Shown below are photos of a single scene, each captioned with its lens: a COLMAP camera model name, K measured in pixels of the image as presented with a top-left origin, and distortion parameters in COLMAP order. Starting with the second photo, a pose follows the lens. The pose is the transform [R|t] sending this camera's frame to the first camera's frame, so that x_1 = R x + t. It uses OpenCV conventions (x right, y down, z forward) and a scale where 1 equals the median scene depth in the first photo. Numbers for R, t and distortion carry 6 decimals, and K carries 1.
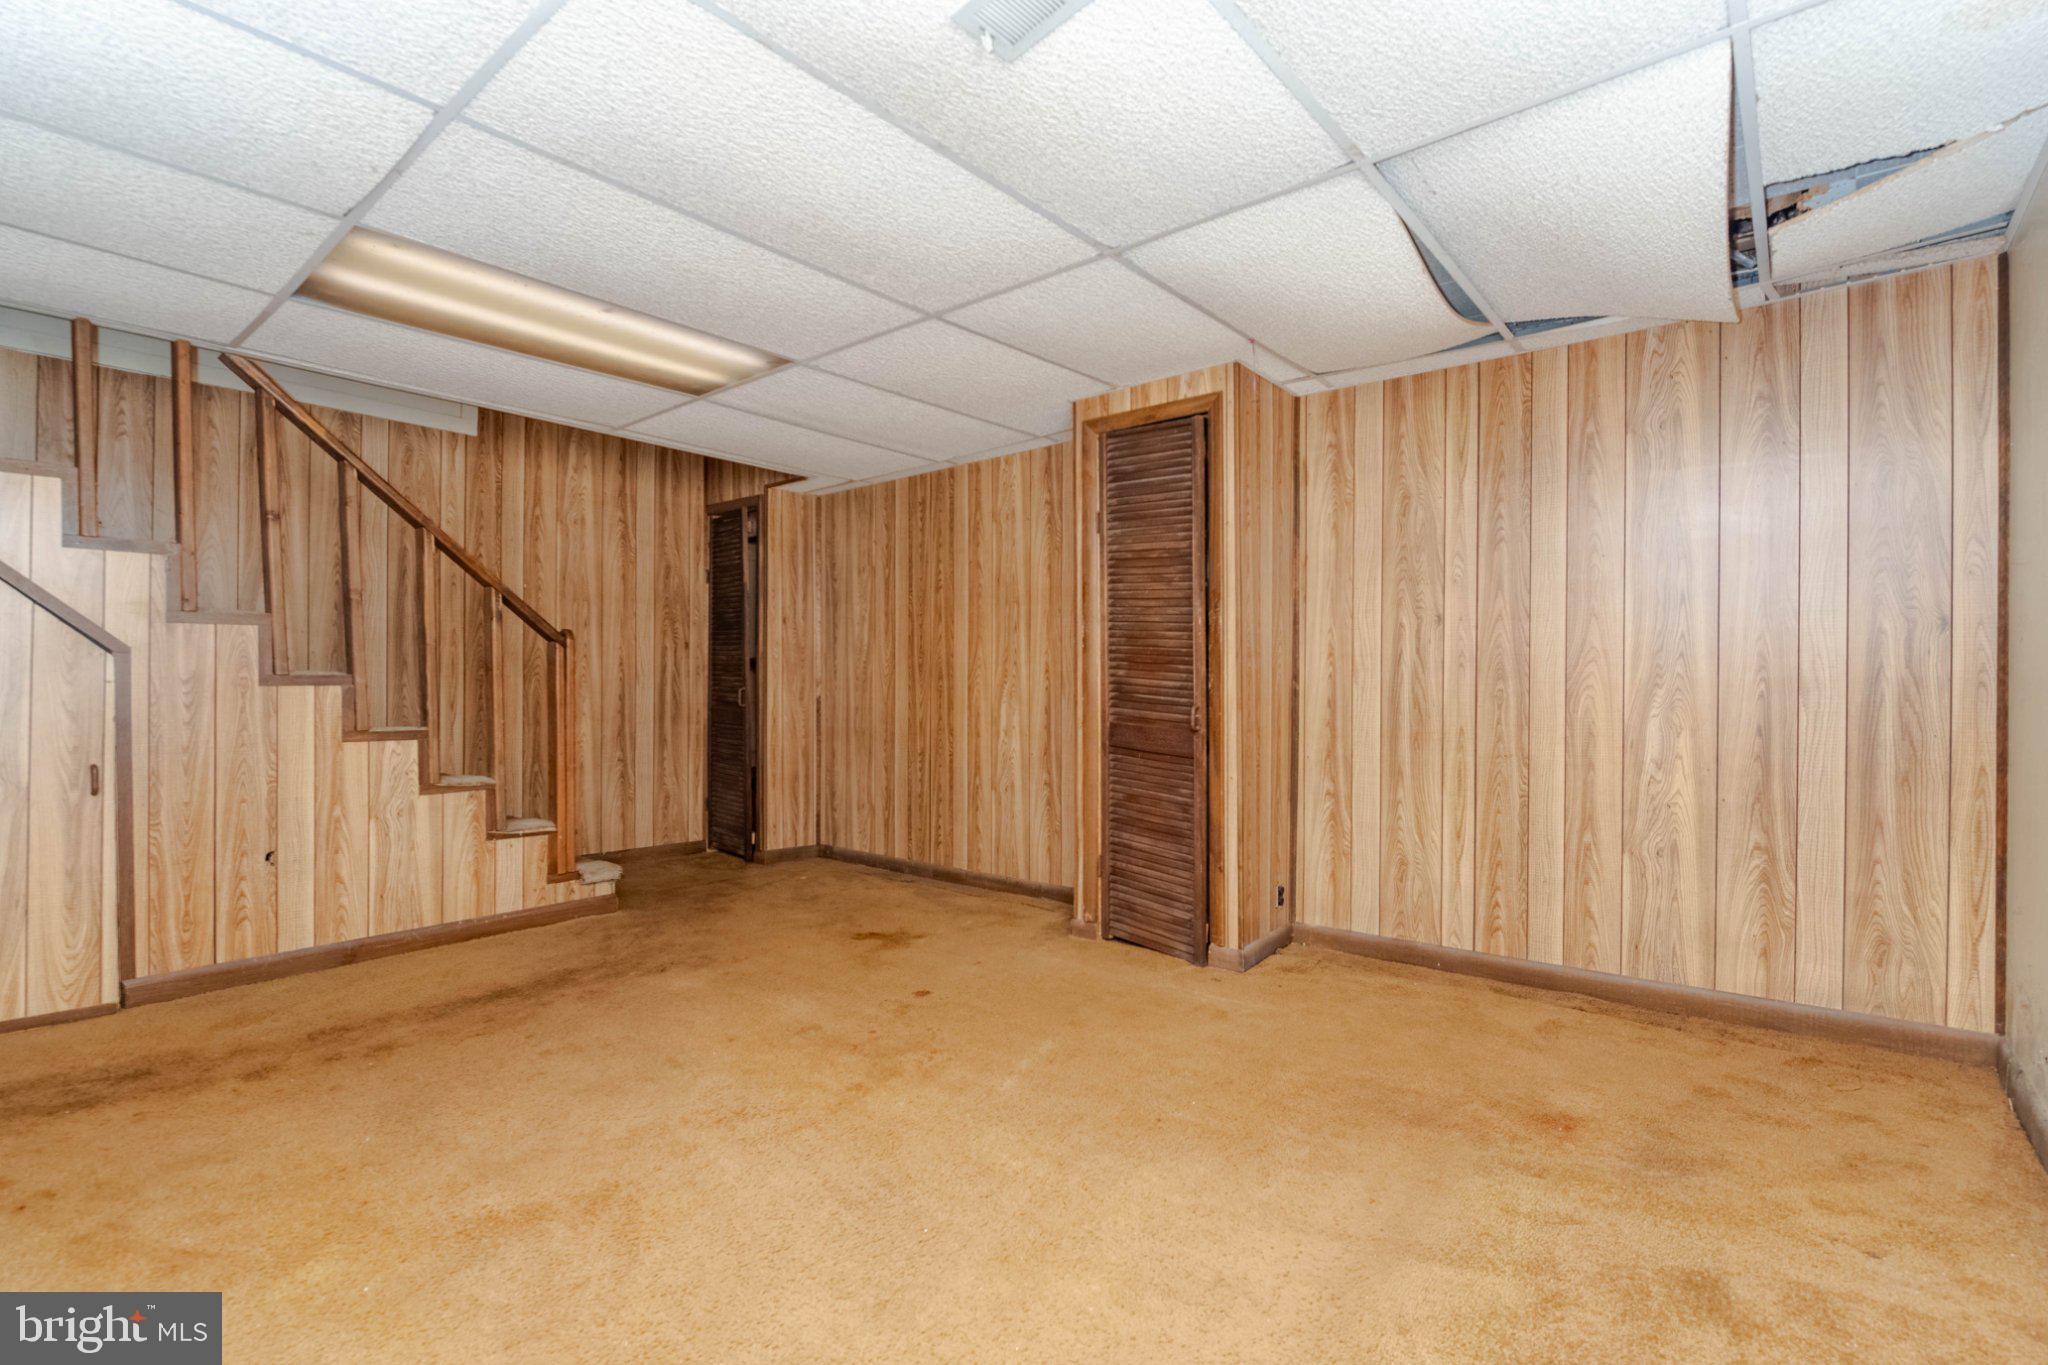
lens RADIAL K [[932.7, 0, 1036.0], [0, 932.7, 691.5], [0, 0, 1]] dist [-0.004264, -0.001037]
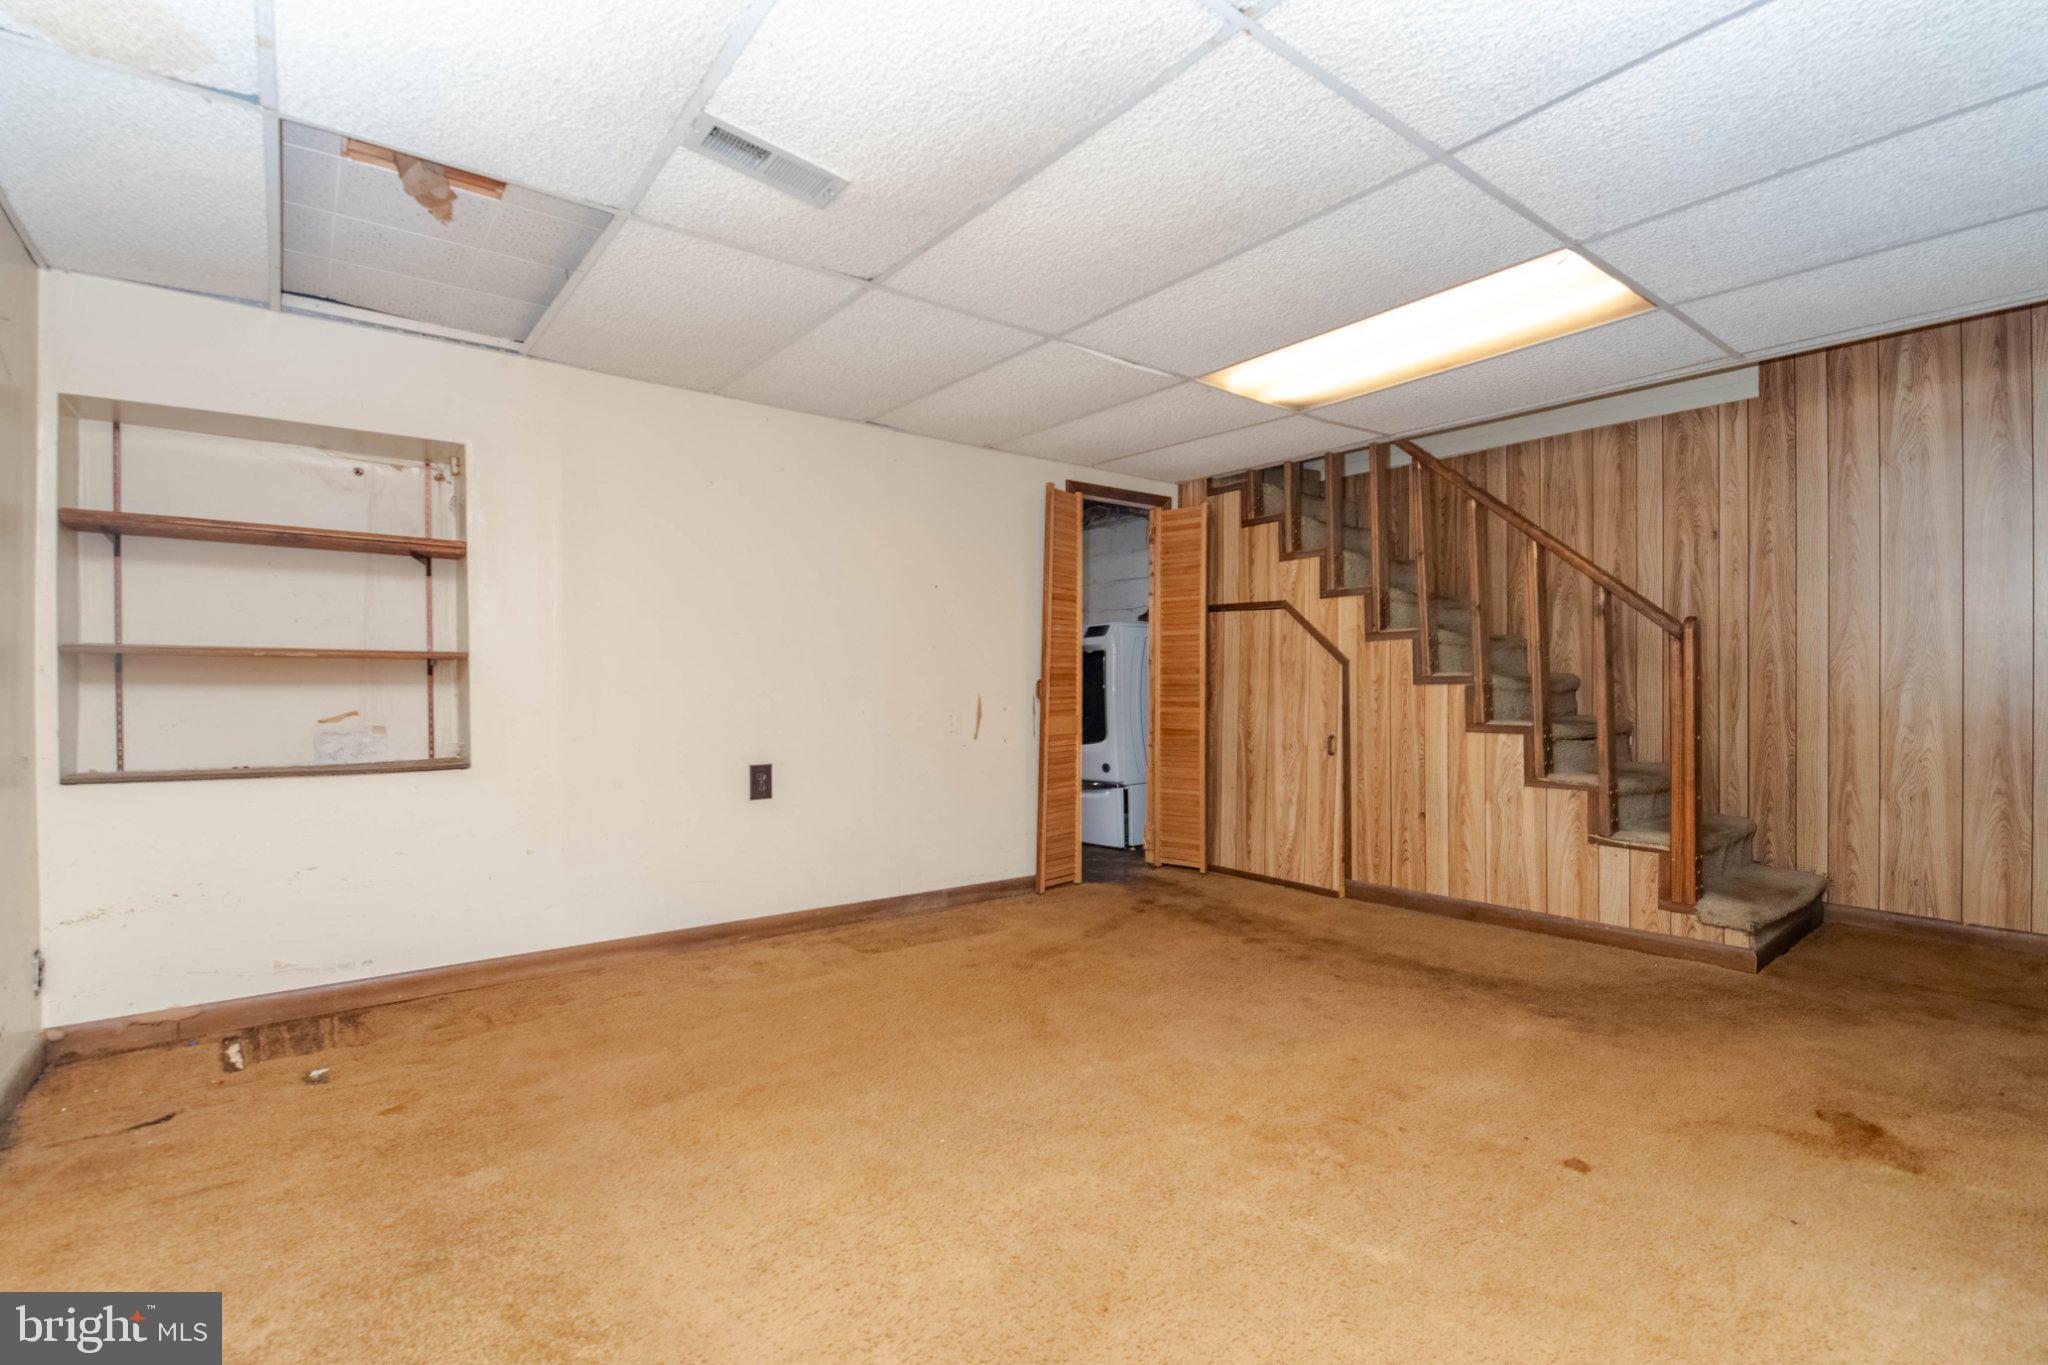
lens RADIAL K [[932.7, 0, 1036.0], [0, 932.7, 691.5], [0, 0, 1]] dist [-0.004264, -0.001037]
pose [[-0.206378, 0.006629, -0.978450, 0.319095], [-0.001822, 0.999973, 0.007159, -0.002835], [0.978471, 0.003261, -0.206360, 0.424160]]
